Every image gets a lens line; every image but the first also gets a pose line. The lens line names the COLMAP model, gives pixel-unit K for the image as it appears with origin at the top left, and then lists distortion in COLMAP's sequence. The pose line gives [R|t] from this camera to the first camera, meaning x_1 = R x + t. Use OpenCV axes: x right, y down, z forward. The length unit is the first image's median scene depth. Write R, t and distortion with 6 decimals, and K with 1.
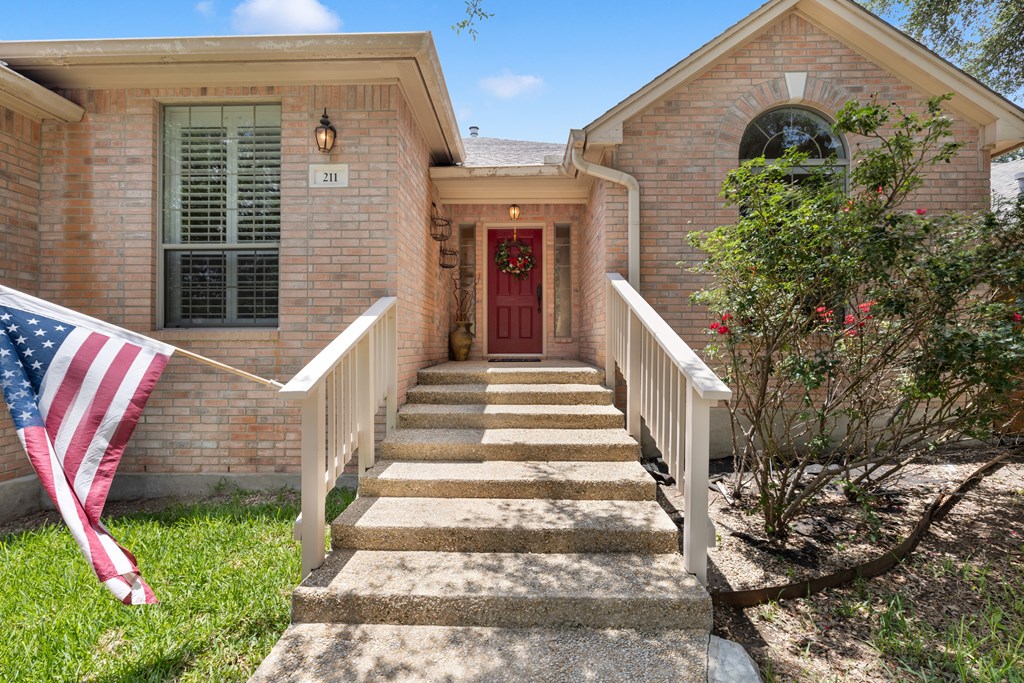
lens RADIAL K [[445.4, 0, 506.5], [0, 445.4, 339.8], [0, 0, 1]] dist [-0.006487, 0.000096]
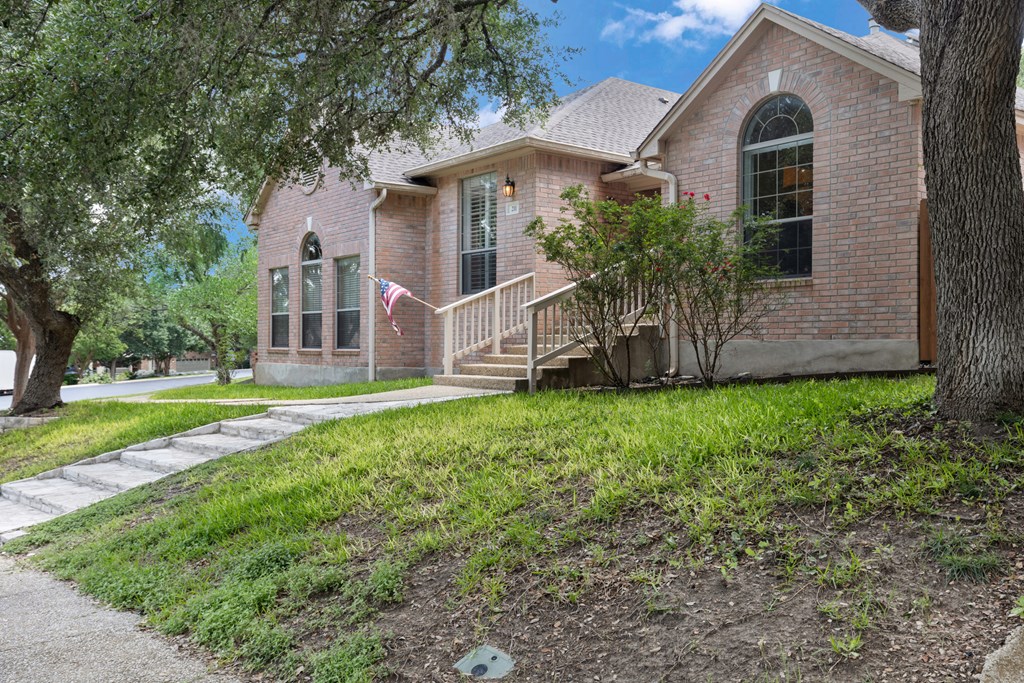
lens RADIAL K [[952.2, 0, 511.7], [0, 952.2, 341.3], [0, 0, 1]] dist [-0.001868, 0.000000]
pose [[0.622239, -0.002035, -0.782824, 2.419821], [-0.003576, 0.999979, -0.005442, 0.183707], [0.782819, 0.006186, 0.622219, -1.309050]]
